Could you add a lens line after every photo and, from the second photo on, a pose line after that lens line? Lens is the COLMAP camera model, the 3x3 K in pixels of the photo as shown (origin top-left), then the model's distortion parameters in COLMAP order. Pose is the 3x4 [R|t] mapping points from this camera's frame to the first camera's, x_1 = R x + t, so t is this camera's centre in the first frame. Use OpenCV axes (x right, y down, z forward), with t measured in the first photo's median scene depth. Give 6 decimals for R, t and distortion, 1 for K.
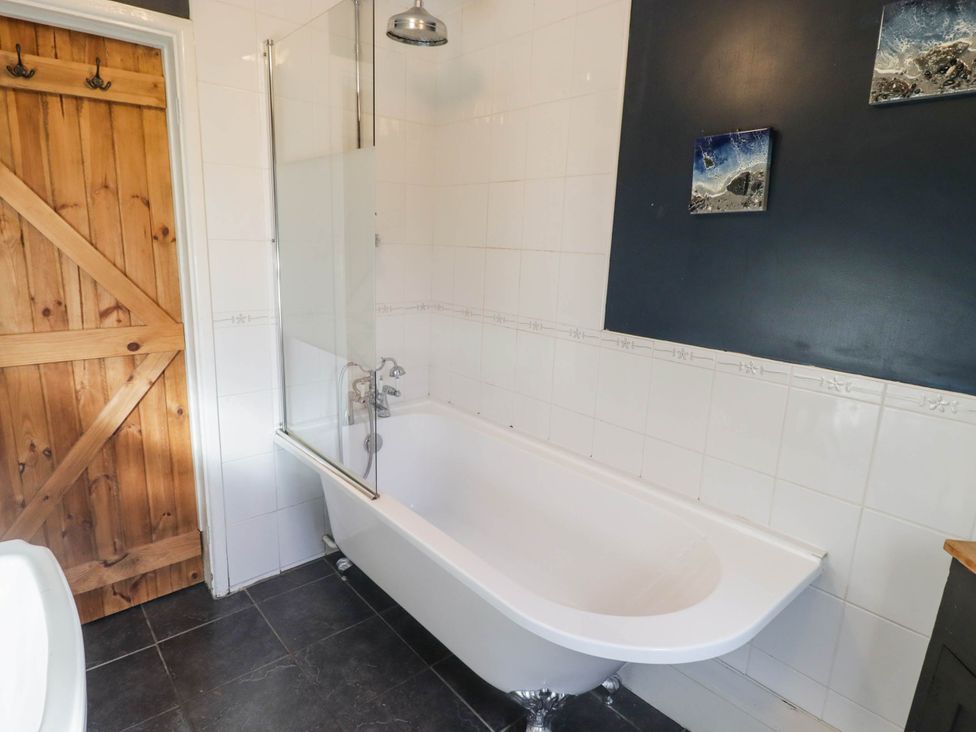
lens RADIAL K [[559.4, 0, 487.3], [0, 559.4, 352.9], [0, 0, 1]] dist [0.004803, -0.017930]
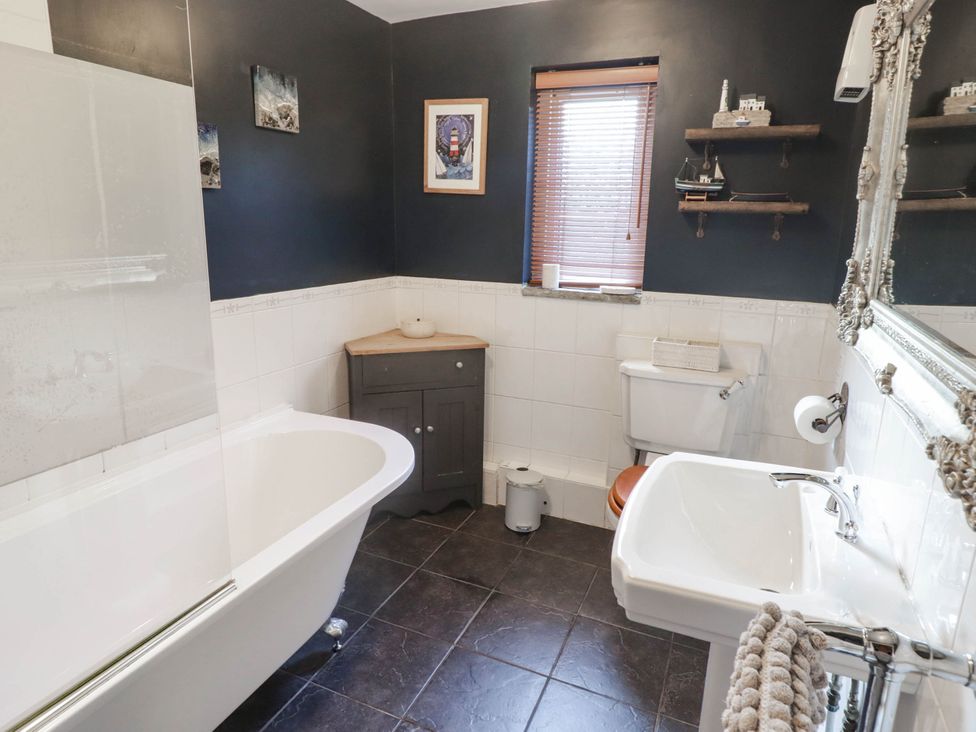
lens RADIAL K [[559.4, 0, 487.3], [0, 559.4, 352.9], [0, 0, 1]] dist [0.004803, -0.017930]
pose [[-0.450217, -0.247835, 0.857836, -1.233231], [0.152853, 0.925138, 0.347500, -0.312807], [-0.879739, 0.287573, -0.378630, 1.281475]]
